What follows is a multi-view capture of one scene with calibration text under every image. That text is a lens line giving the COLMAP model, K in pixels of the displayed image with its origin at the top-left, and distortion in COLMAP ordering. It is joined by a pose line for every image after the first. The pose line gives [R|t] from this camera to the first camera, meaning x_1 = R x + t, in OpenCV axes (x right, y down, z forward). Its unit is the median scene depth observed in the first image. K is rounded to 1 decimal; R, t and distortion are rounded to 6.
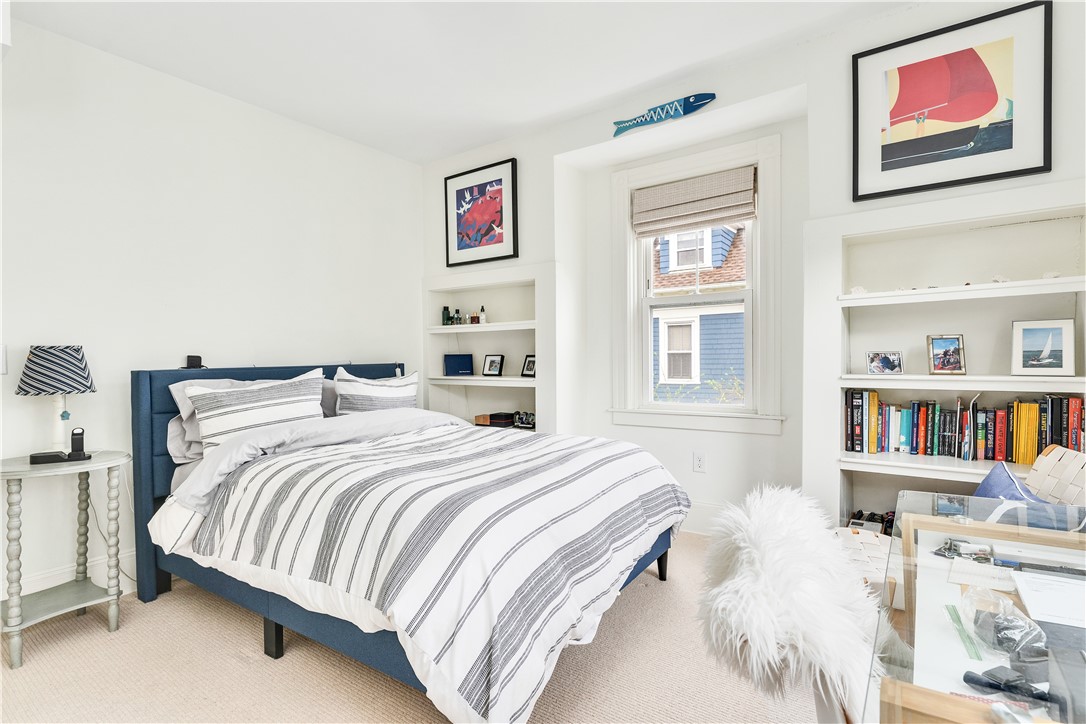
lens RADIAL K [[519.5, 0, 538.0], [0, 519.5, 365.1], [0, 0, 1]] dist [-0.000311, -0.000488]
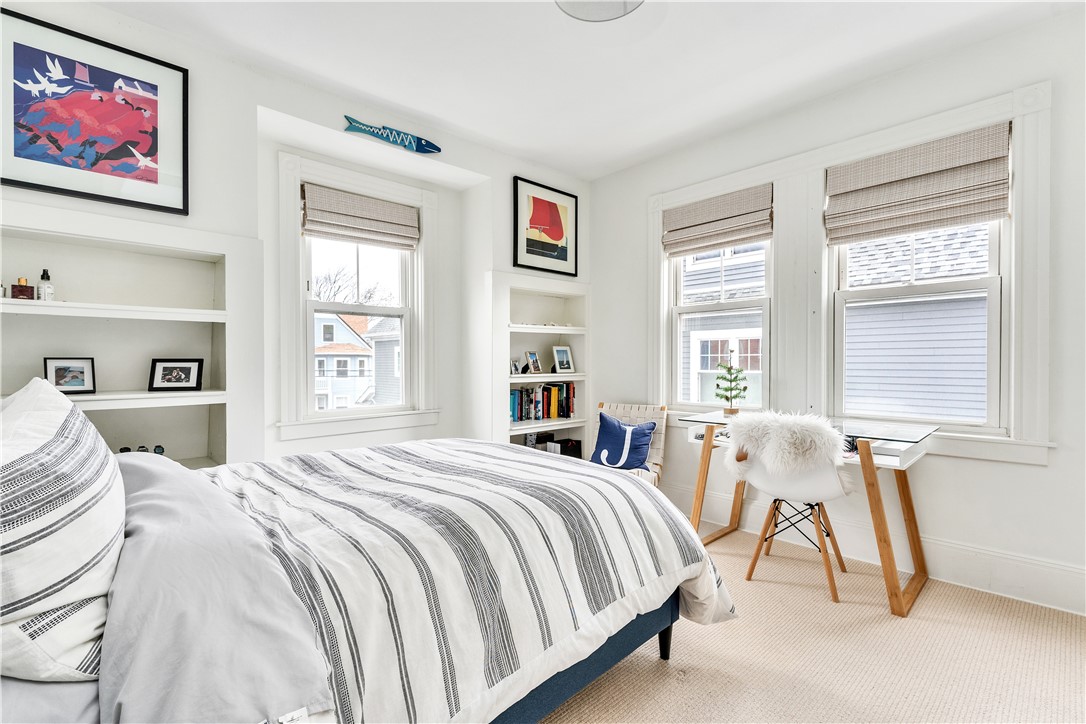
lens RADIAL K [[501.9, 0, 538.5], [0, 501.9, 365.2], [0, 0, 1]] dist [-0.003413, -0.000730]
pose [[0.190249, 0.006407, 0.981715, -0.637654], [0.017954, 0.999789, -0.010004, 0.004836], [-0.981572, 0.019529, 0.190094, 0.454969]]
